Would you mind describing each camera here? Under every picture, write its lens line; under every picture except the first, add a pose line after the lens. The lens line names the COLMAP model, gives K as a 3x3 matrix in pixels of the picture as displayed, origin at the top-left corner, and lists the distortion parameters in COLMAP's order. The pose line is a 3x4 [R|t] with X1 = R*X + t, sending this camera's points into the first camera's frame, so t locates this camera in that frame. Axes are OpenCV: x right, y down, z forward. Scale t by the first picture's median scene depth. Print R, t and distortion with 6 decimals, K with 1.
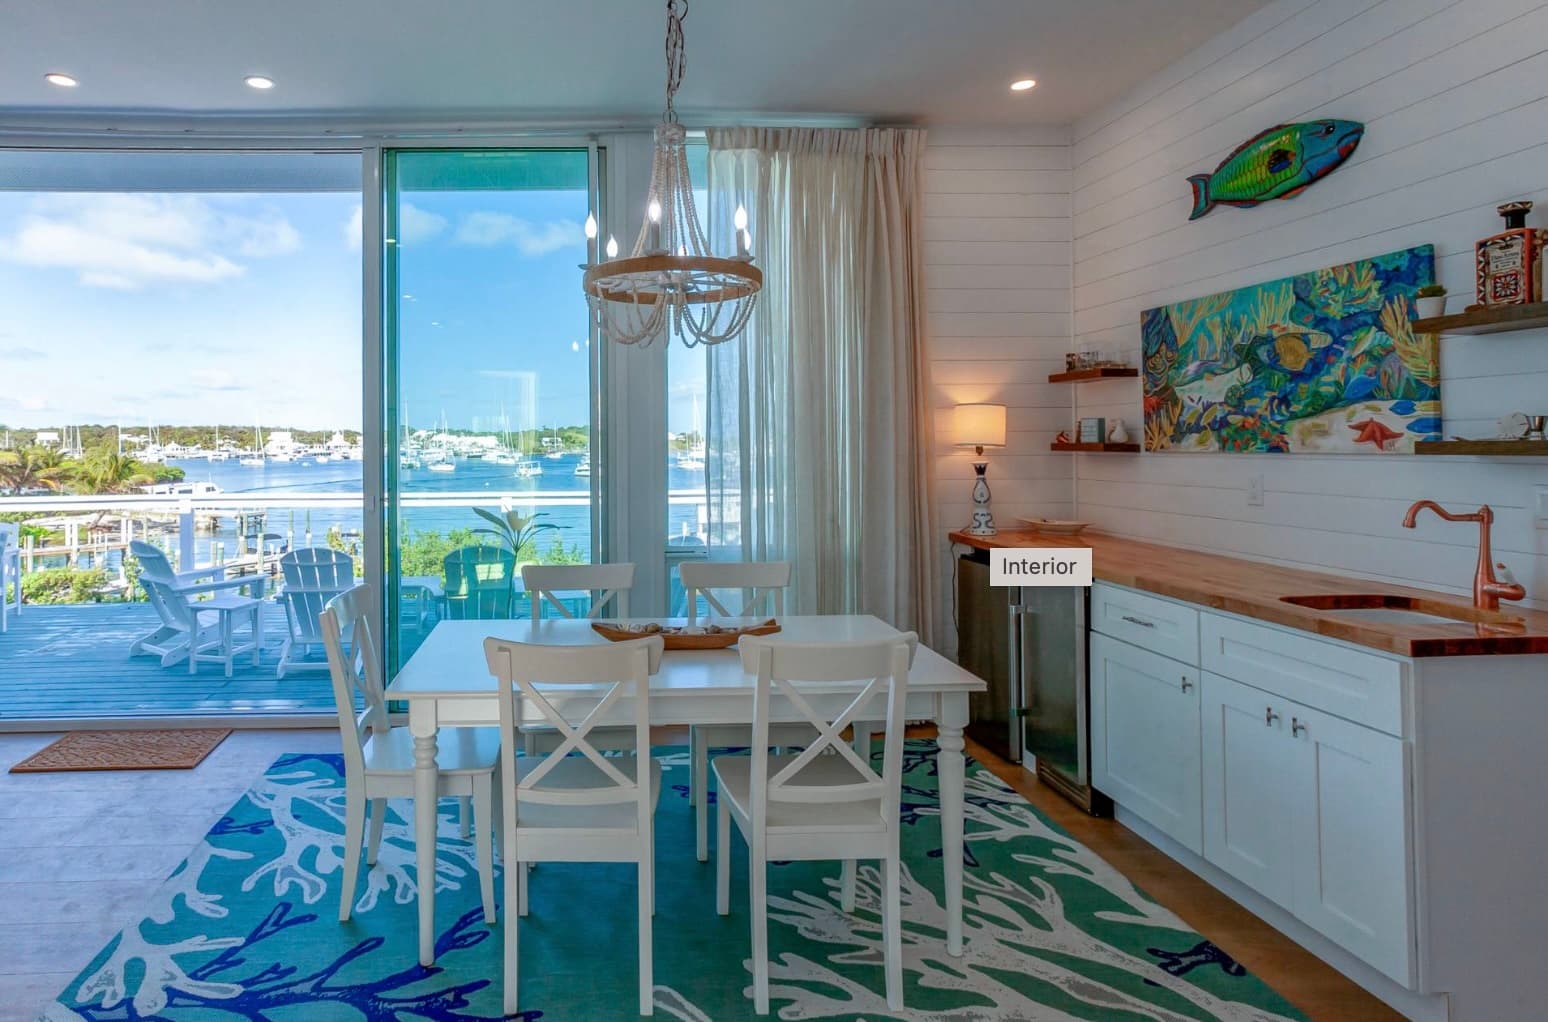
lens RADIAL K [[819.3, 0, 598.3], [0, 819.3, 431.0], [0, 0, 1]] dist [-0.008561, 0.001235]
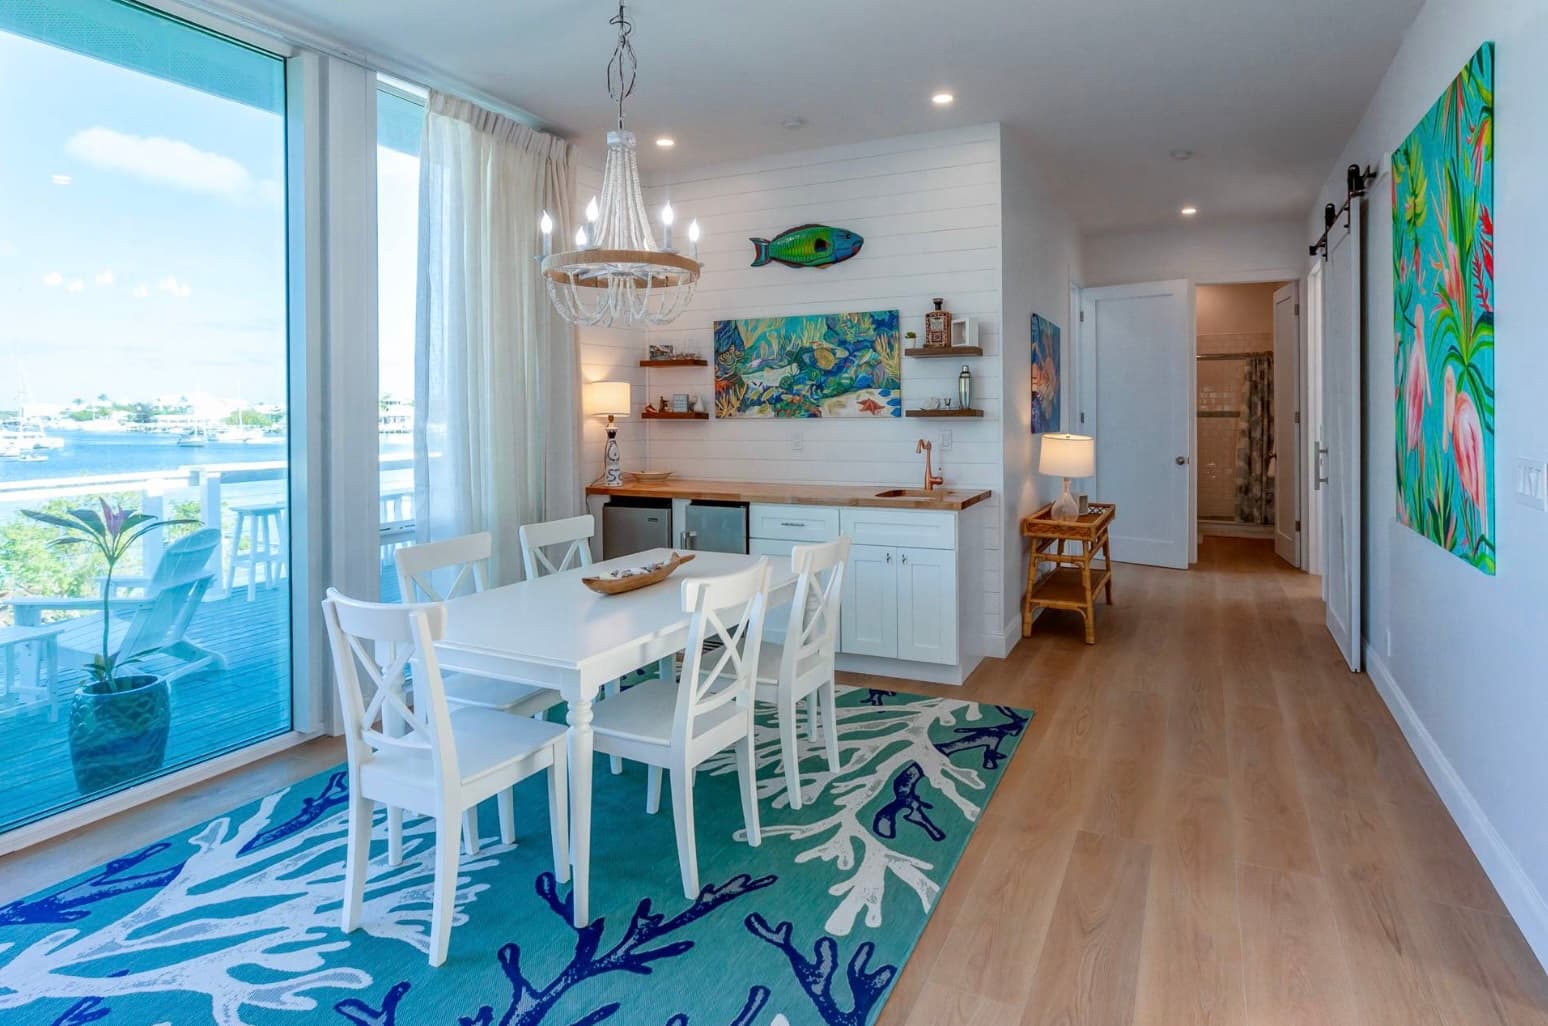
lens RADIAL K [[860.3, 0, 773.8], [0, 860.3, 406.6], [0, 0, 1]] dist [-0.003362, 0.000664]
pose [[0.485113, 0.005427, 0.874435, -0.735199], [-0.008071, 0.999966, -0.001729, 0.007364], [-0.874414, -0.006219, 0.485140, 0.200613]]
